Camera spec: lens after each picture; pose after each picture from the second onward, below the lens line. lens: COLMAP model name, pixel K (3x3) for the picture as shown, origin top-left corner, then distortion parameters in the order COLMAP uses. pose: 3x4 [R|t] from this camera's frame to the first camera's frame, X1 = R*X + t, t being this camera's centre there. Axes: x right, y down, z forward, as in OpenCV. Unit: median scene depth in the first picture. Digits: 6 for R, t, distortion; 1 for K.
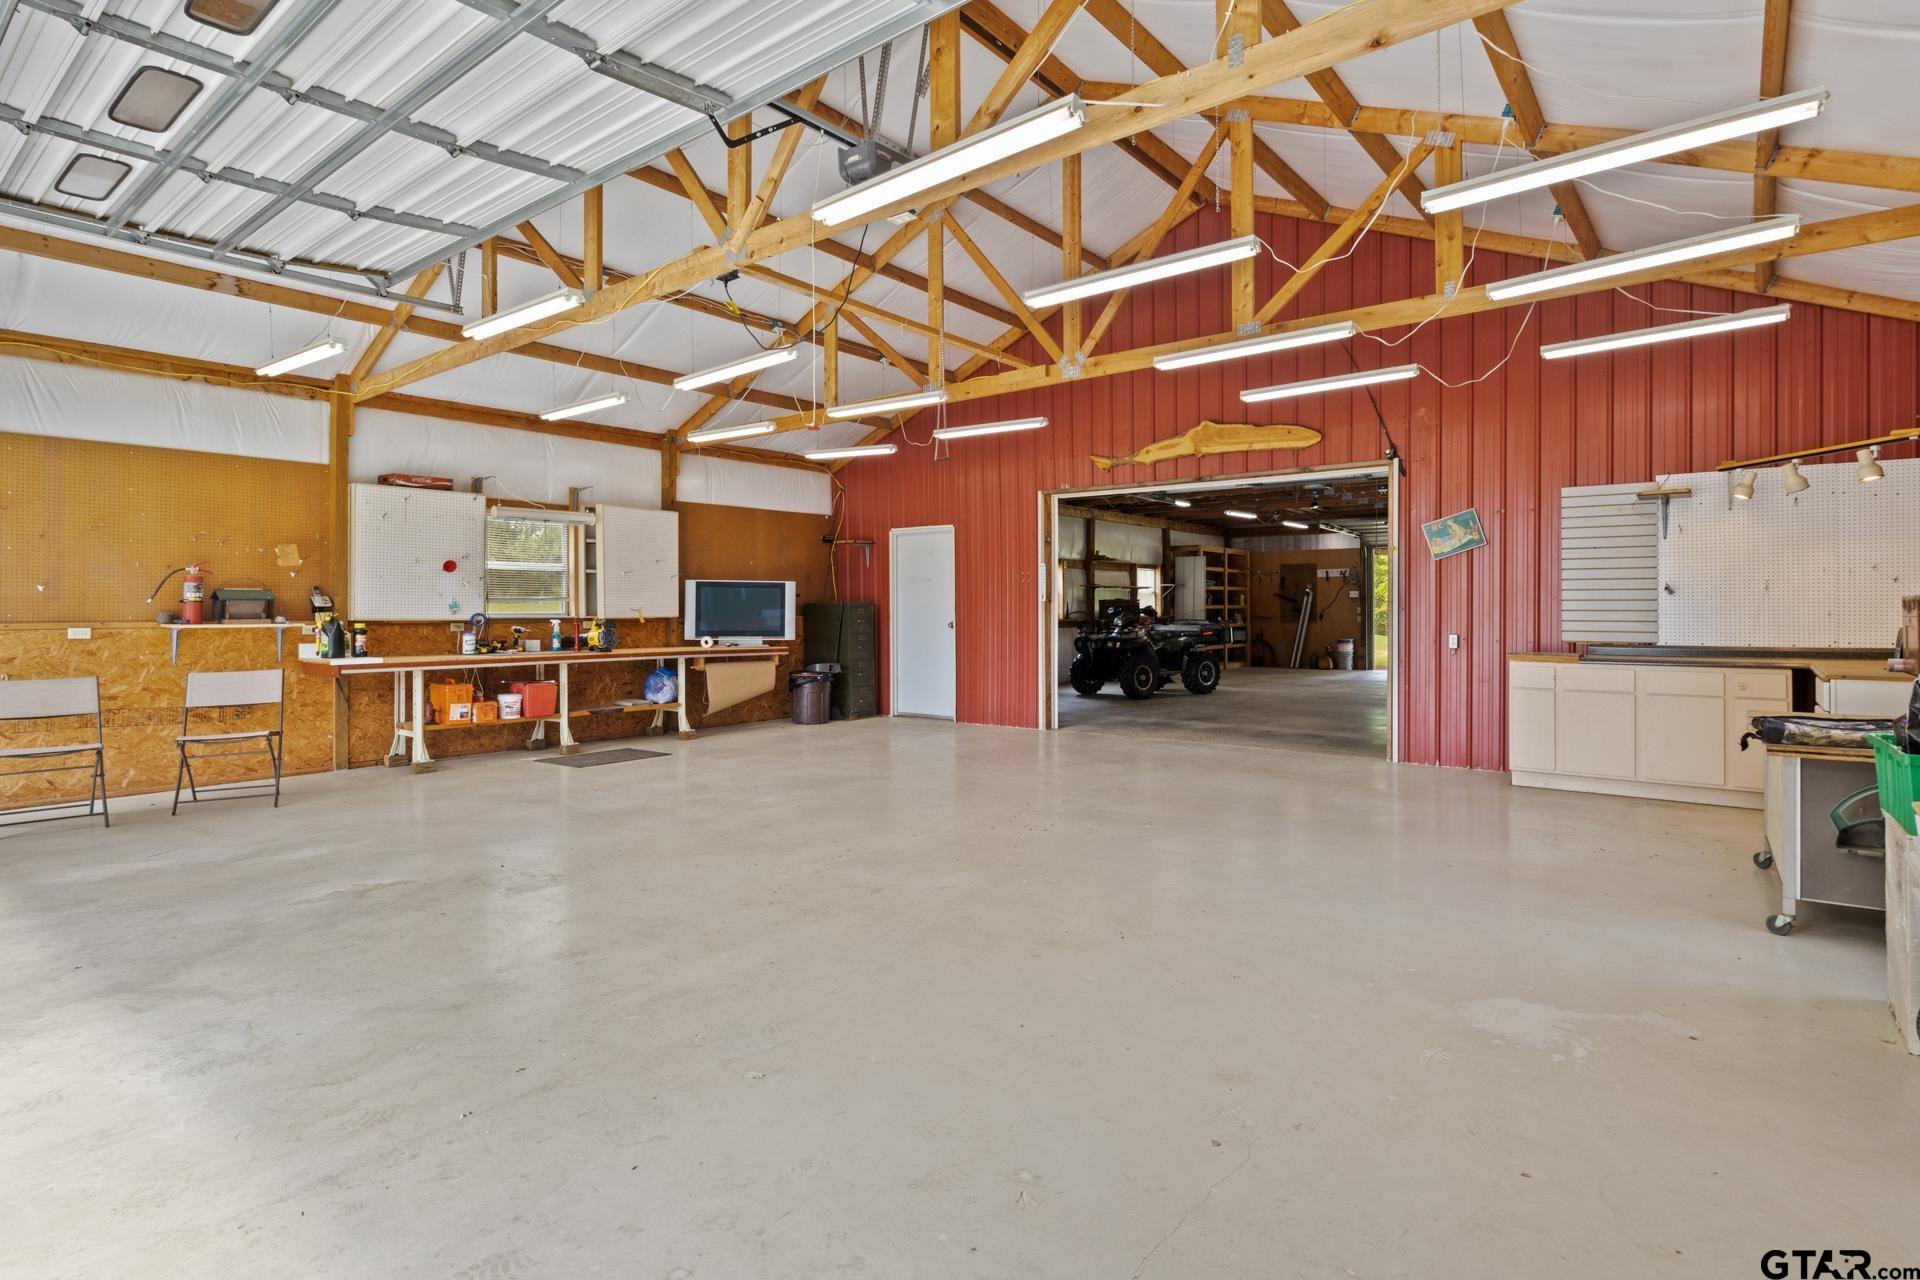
lens RADIAL K [[964.2, 0, 960.2], [0, 964.2, 615.1], [0, 0, 1]] dist [-0.003041, -0.001597]
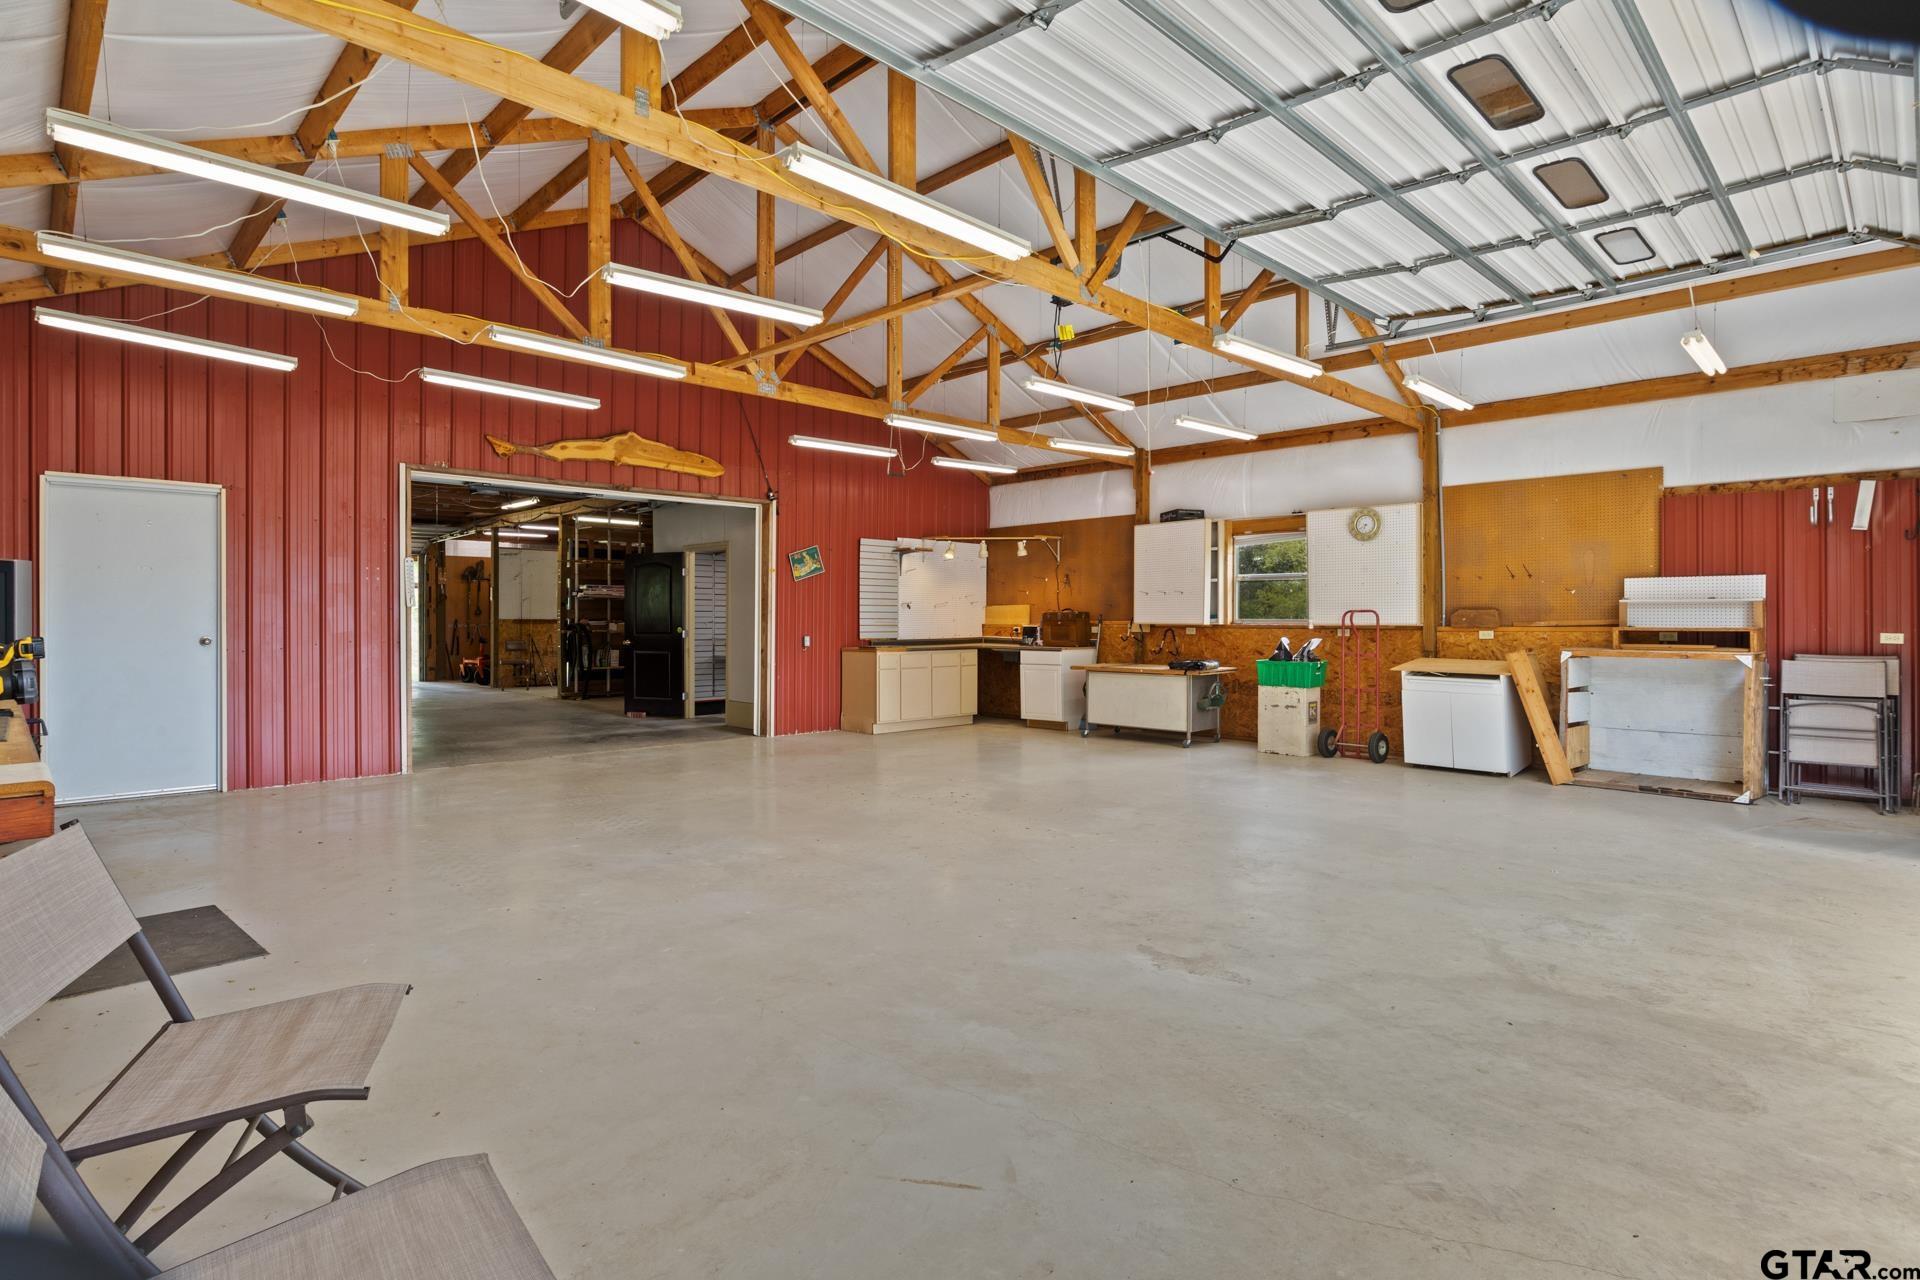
lens RADIAL K [[964.2, 0, 960.2], [0, 964.2, 615.1], [0, 0, 1]] dist [-0.003041, -0.001597]
pose [[0.119809, 0.004810, 0.992785, -0.903403], [0.006968, 0.999960, -0.005686, -0.000532], [-0.992773, 0.007599, 0.119770, 0.678786]]
